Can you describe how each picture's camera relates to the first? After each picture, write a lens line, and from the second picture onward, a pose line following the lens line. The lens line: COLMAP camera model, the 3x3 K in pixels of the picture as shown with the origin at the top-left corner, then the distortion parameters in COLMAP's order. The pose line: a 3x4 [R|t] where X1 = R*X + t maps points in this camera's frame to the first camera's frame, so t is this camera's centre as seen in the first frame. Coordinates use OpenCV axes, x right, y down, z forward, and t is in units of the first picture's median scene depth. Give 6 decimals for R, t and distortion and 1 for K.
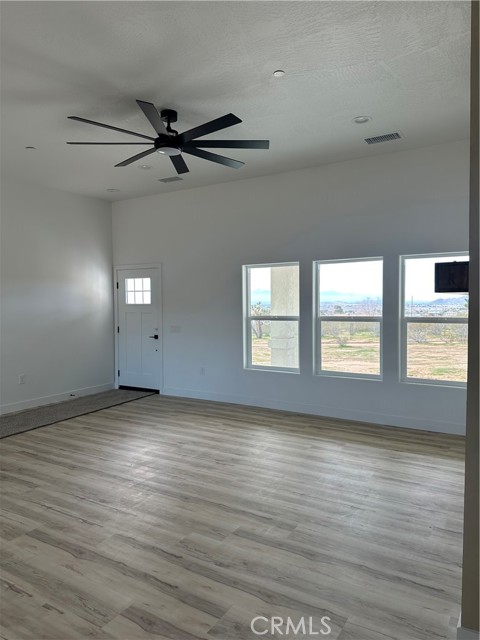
lens RADIAL K [[450.0, 0, 243.1], [0, 450.0, 318.8], [0, 0, 1]] dist [0.039389, -0.047911]
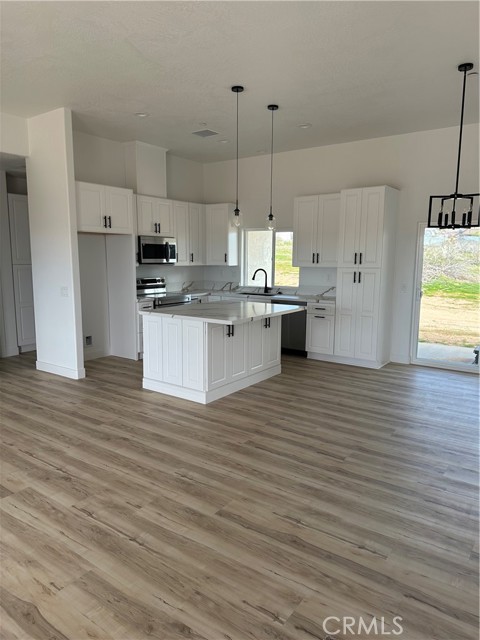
lens RADIAL K [[450.0, 0, 237.9], [0, 450.0, 323.1], [0, 0, 1]] dist [0.039389, -0.047911]
pose [[-0.996362, -0.015535, 0.083796, -0.849853], [0.000707, 0.981707, 0.190395, -0.072078], [-0.085221, 0.189762, -0.978125, 1.507752]]
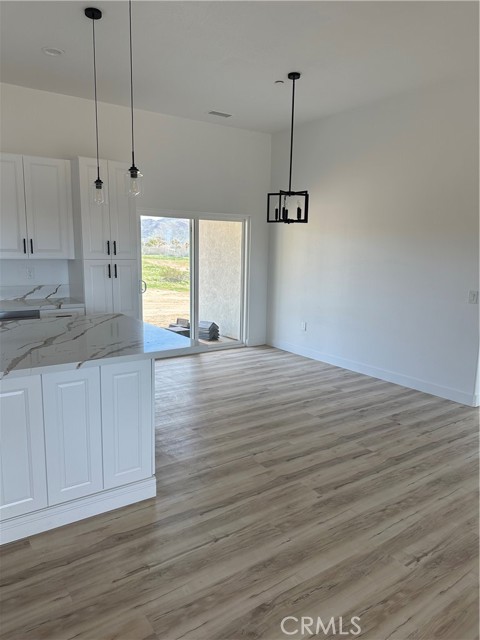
lens RADIAL K [[450.0, 0, 242.8], [0, 450.0, 315.5], [0, 0, 1]] dist [0.039389, -0.047911]
pose [[-0.398482, 0.129770, -0.907949, -0.053099], [-0.055780, 0.984678, 0.165218, -0.033775], [0.915478, 0.116482, -0.385138, 0.692896]]
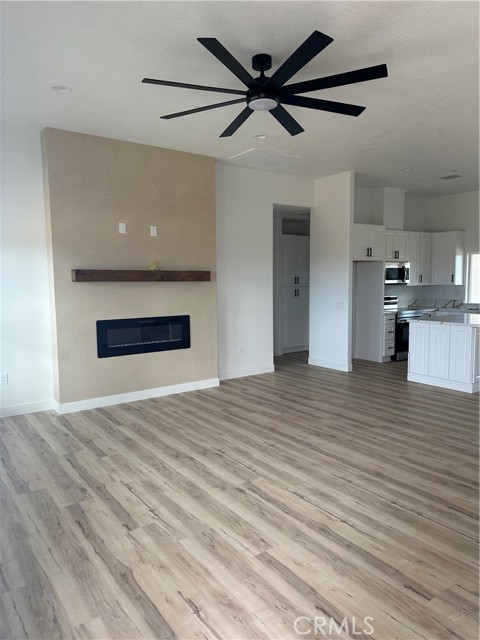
lens RADIAL K [[450.0, 0, 231.7], [0, 450.0, 324.0], [0, 0, 1]] dist [0.039389, -0.047911]
pose [[-0.912669, -0.023798, 0.408006, -0.523969], [0.033497, 0.990589, 0.132710, -0.089151], [-0.407324, 0.134788, -0.903283, 2.089615]]
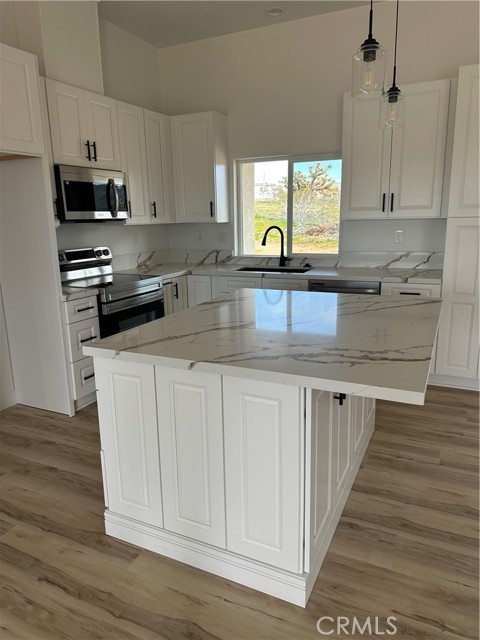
lens RADIAL K [[450.0, 0, 236.9], [0, 450.0, 317.3], [0, 0, 1]] dist [0.039389, -0.047911]
pose [[-0.995375, 0.042566, -0.086124, -0.556944], [0.018664, 0.965085, 0.261271, -0.005164], [0.094239, 0.258455, -0.961416, 0.659245]]
